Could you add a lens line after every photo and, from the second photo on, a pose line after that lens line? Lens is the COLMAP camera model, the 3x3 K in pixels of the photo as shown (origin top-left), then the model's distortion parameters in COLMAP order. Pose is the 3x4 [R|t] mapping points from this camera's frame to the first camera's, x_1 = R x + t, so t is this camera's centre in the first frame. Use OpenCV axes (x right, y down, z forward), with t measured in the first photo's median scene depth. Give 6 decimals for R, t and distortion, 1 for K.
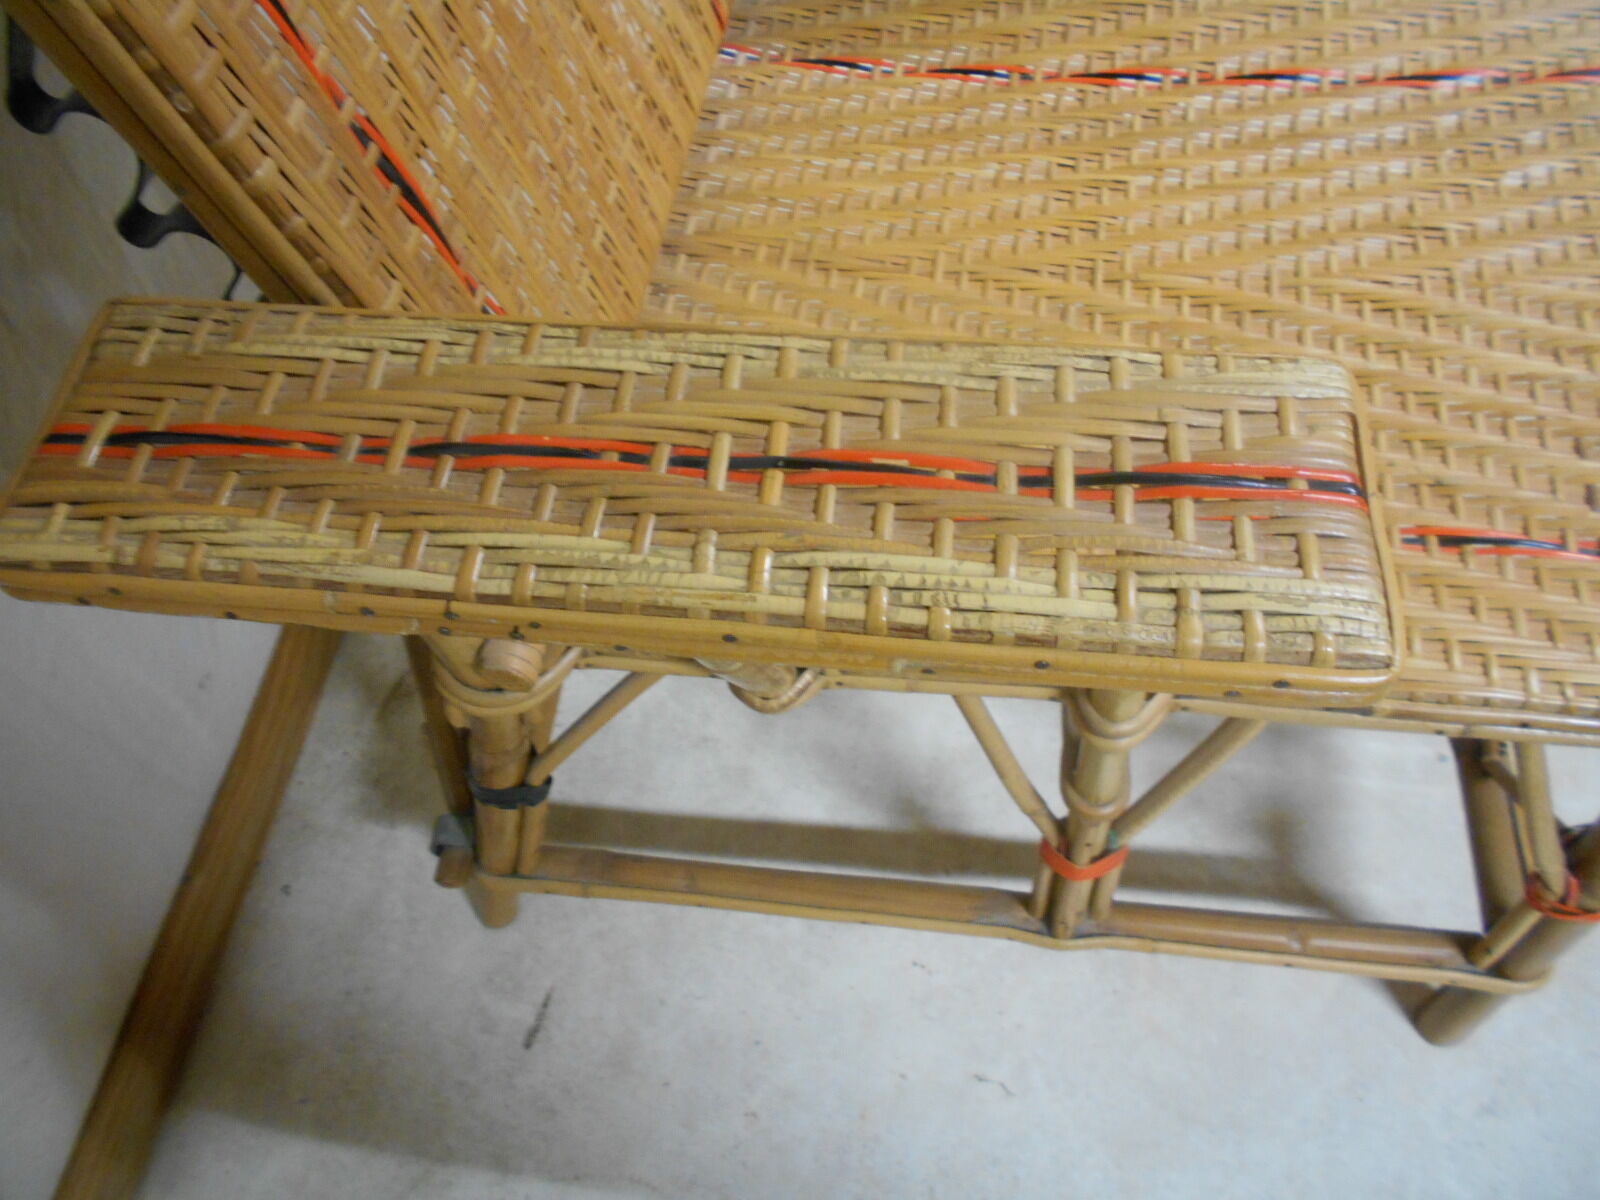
lens RADIAL K [[1239.8, 0, 800.0], [0, 1239.8, 600.0], [0, 0, 1]] dist [-0.051534, 0.050297]
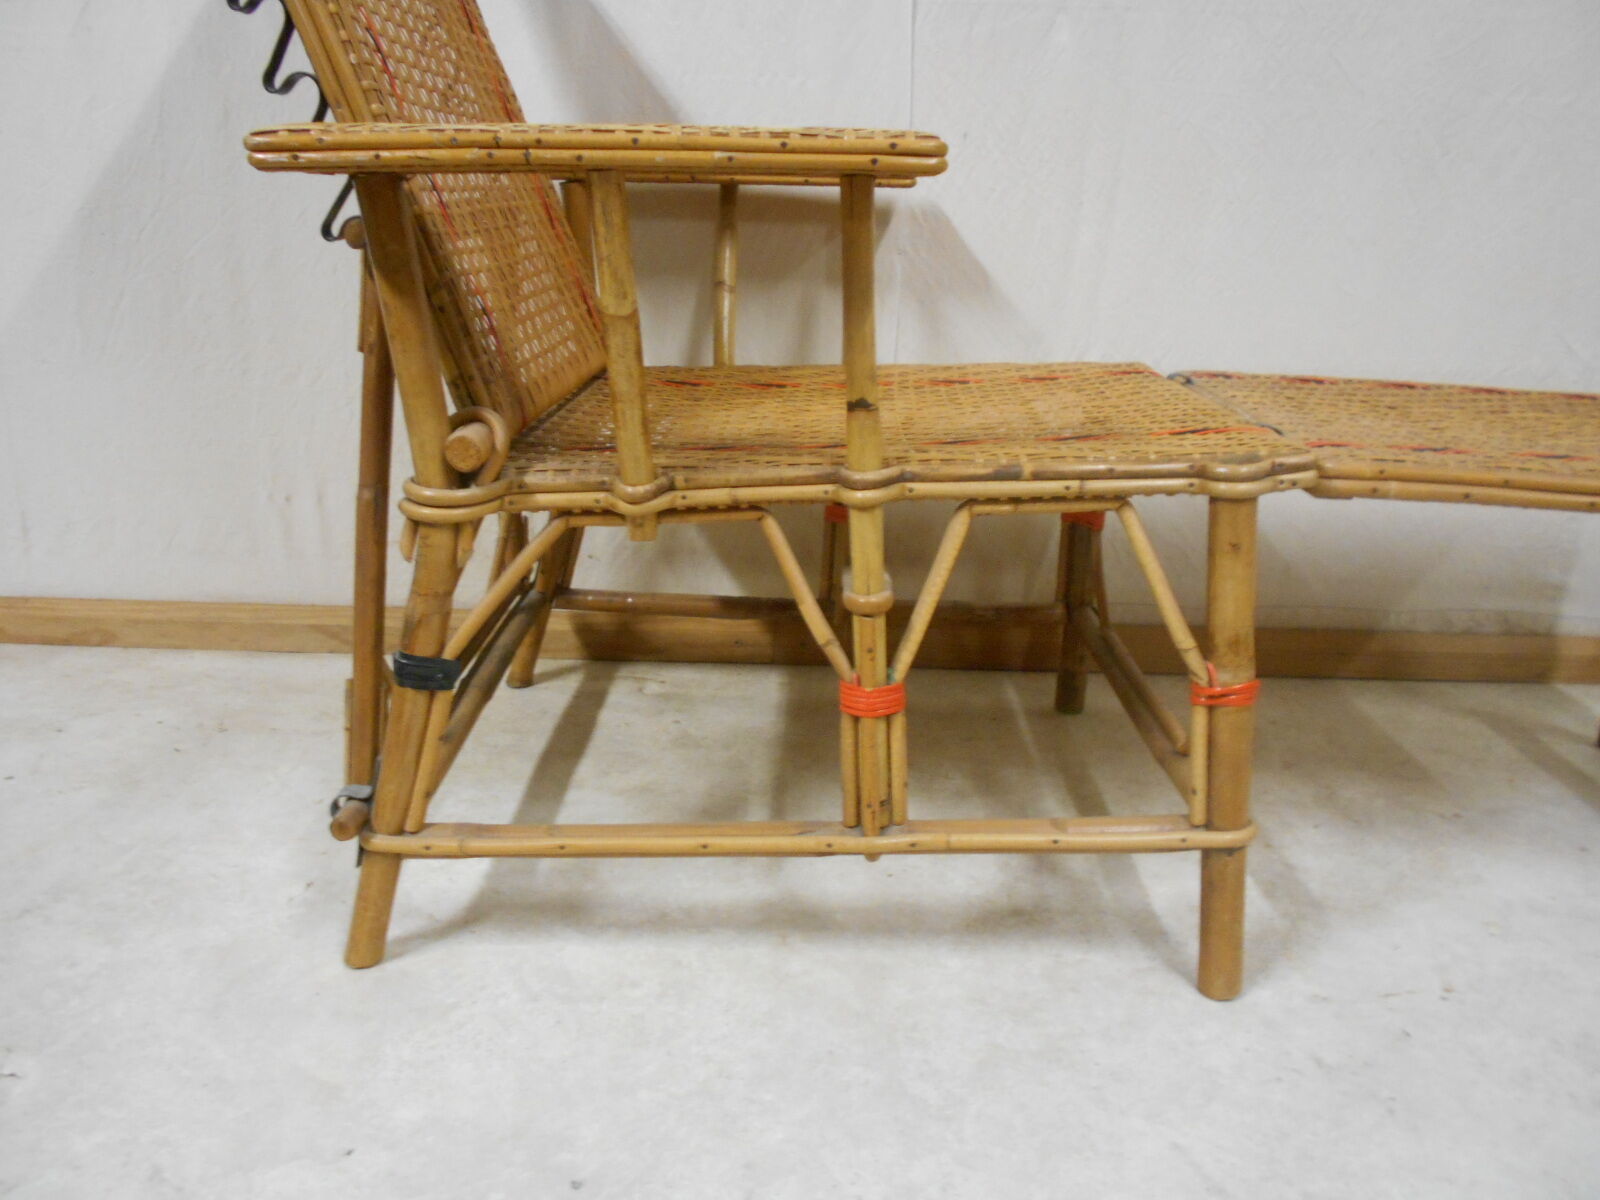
lens RADIAL K [[1231.5, 0, 800.0], [0, 1231.5, 600.0], [0, 0, 1]] dist [-0.094400, 0.079904]
pose [[0.991940, 0.024215, 0.124370, -0.011124], [0.064291, 0.749632, -0.658725, 1.210655], [-0.109183, 0.661412, 0.742033, -0.040961]]
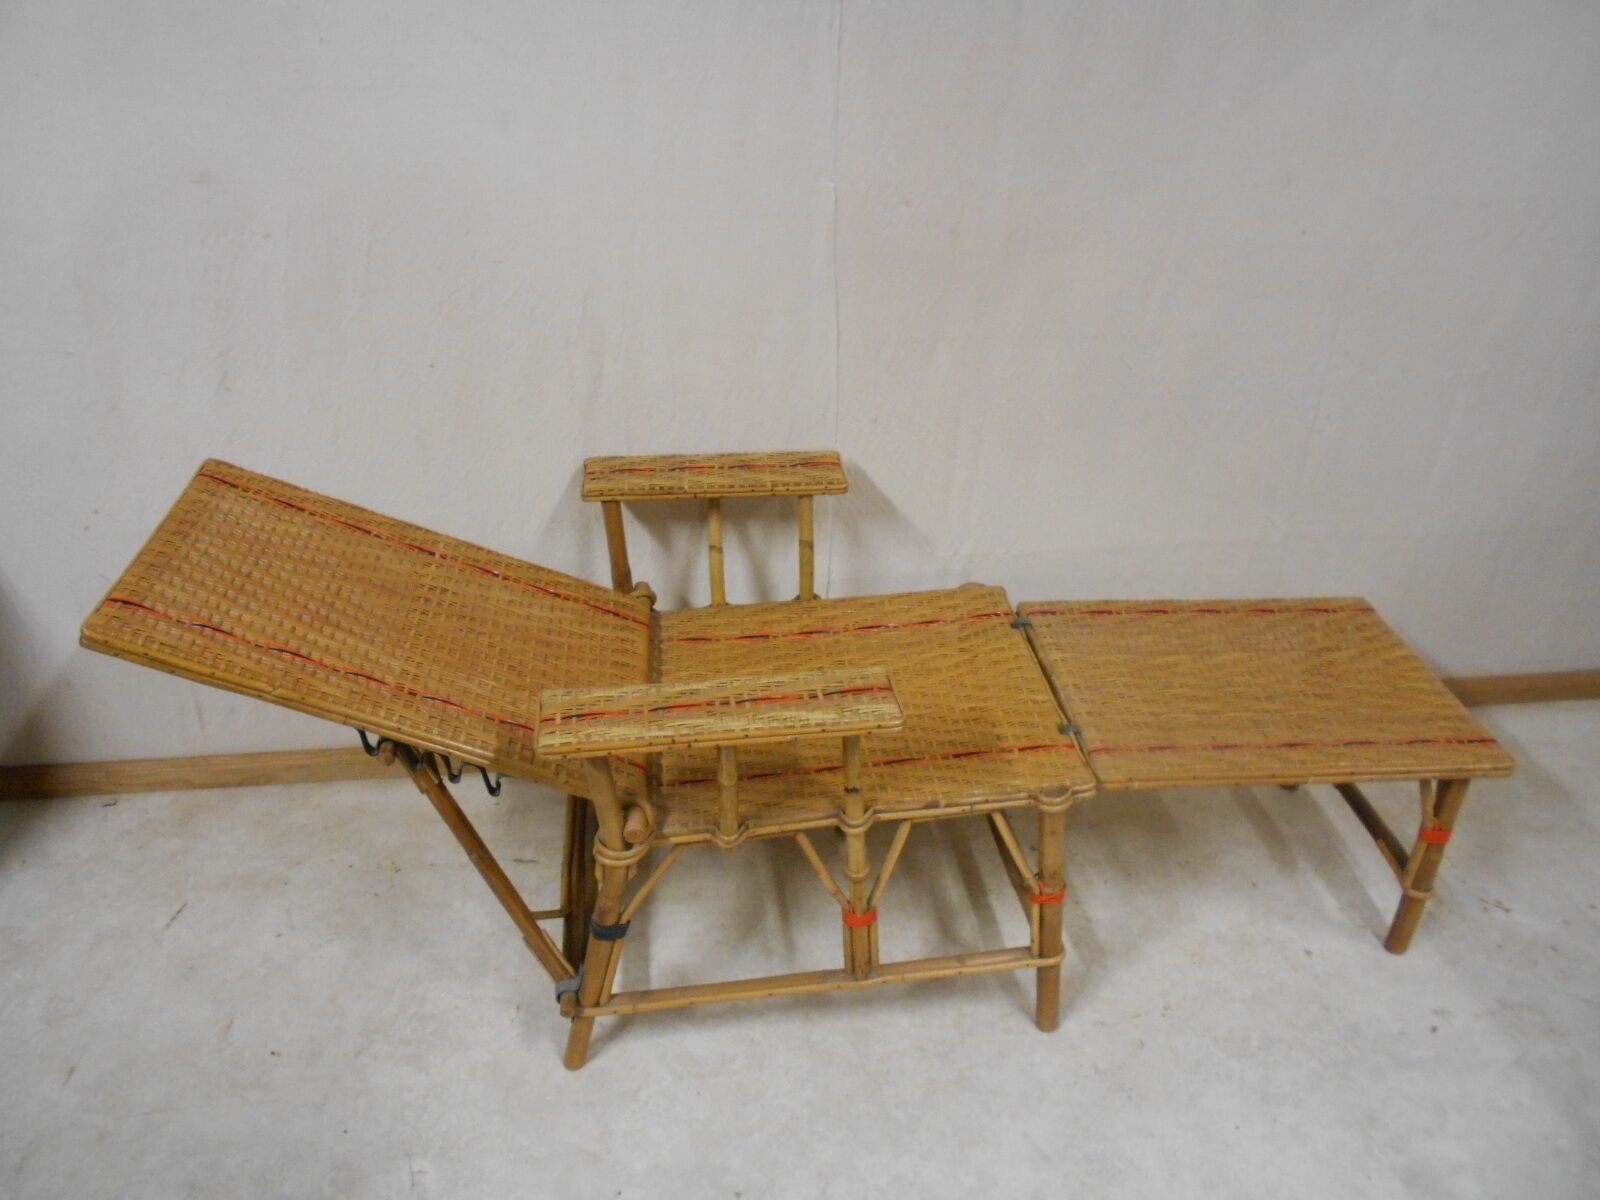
lens RADIAL K [[1193.9, 0, 800.0], [0, 1193.9, 600.0], [0, 0, 1]] dist [-0.109793, 0.076352]
pose [[0.968732, -0.075338, 0.236395, -0.460489], [0.181613, 0.864467, -0.468736, 0.895266], [-0.169042, 0.497012, 0.851119, -1.517441]]
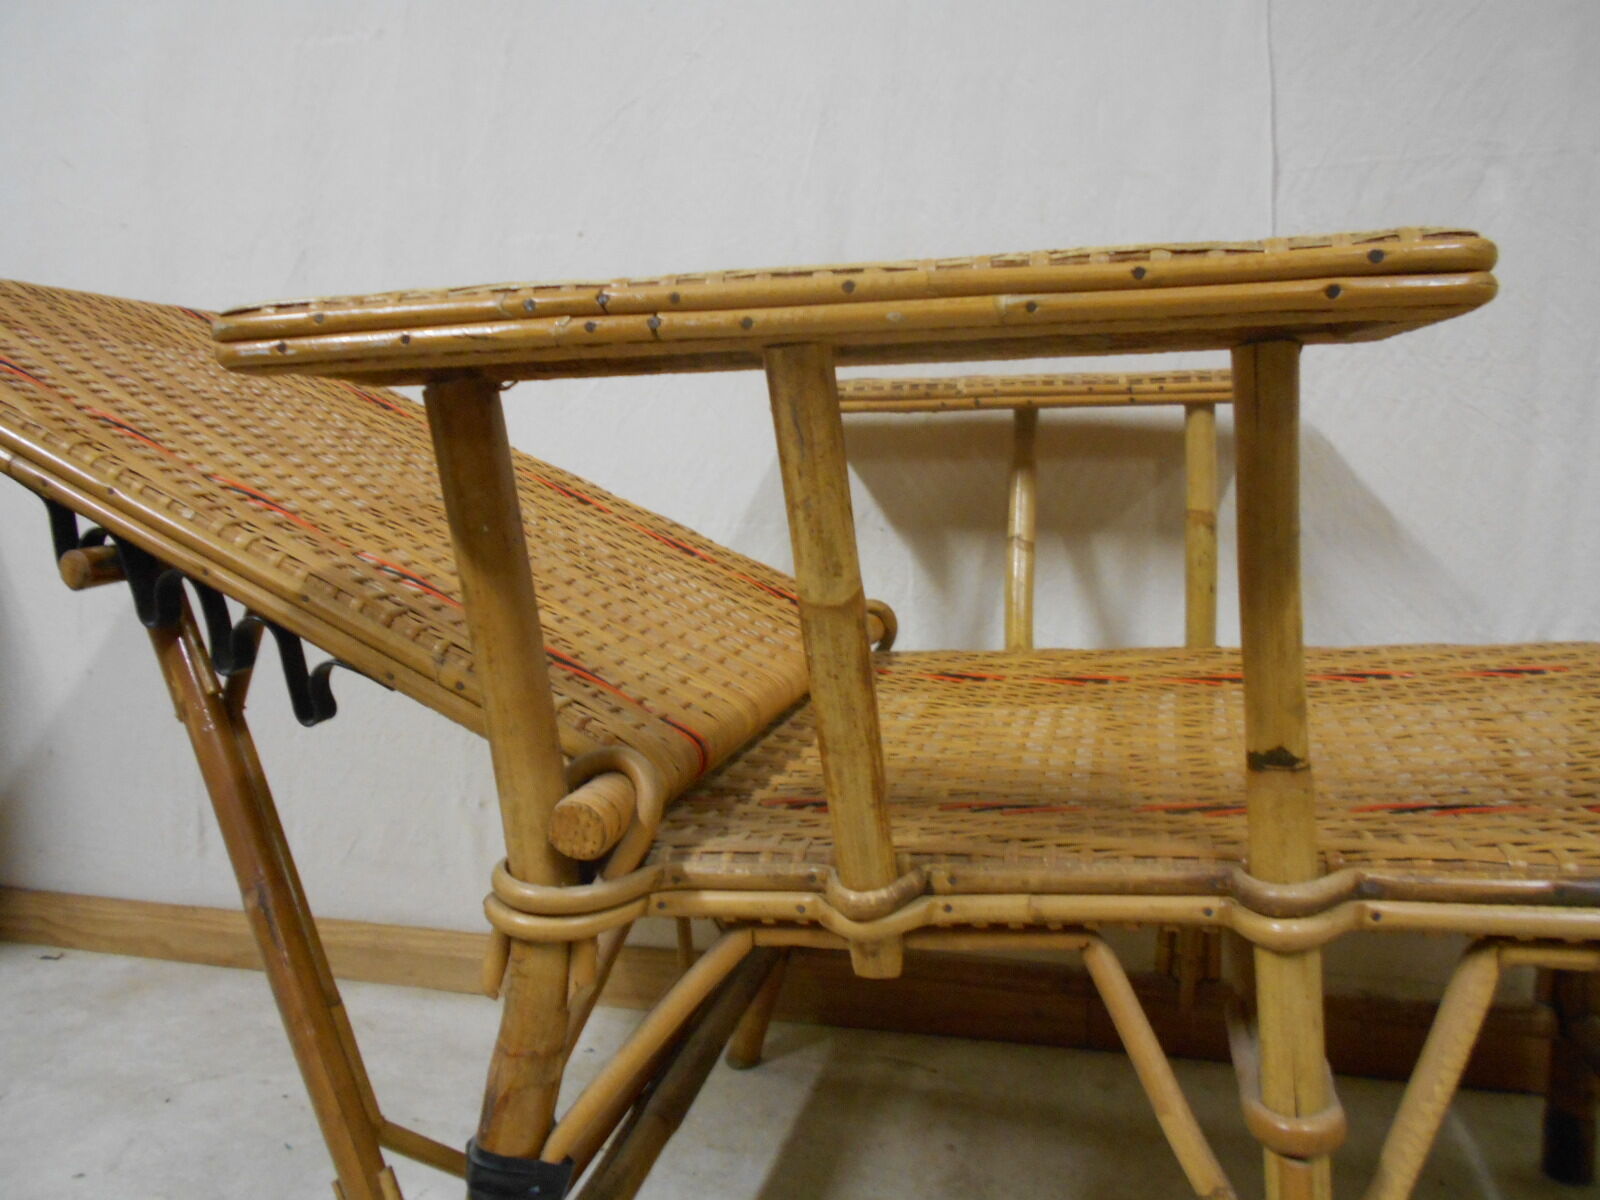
lens RADIAL K [[1216.9, 0, 798.7], [0, 1216.9, 622.2], [0, 0, 1]] dist [-0.002489, -0.001313]
pose [[0.991908, 0.036800, -0.121511, 0.025831], [-0.118281, 0.615651, -0.779092, 0.650080], [0.046138, 0.787159, 0.615021, 0.331878]]
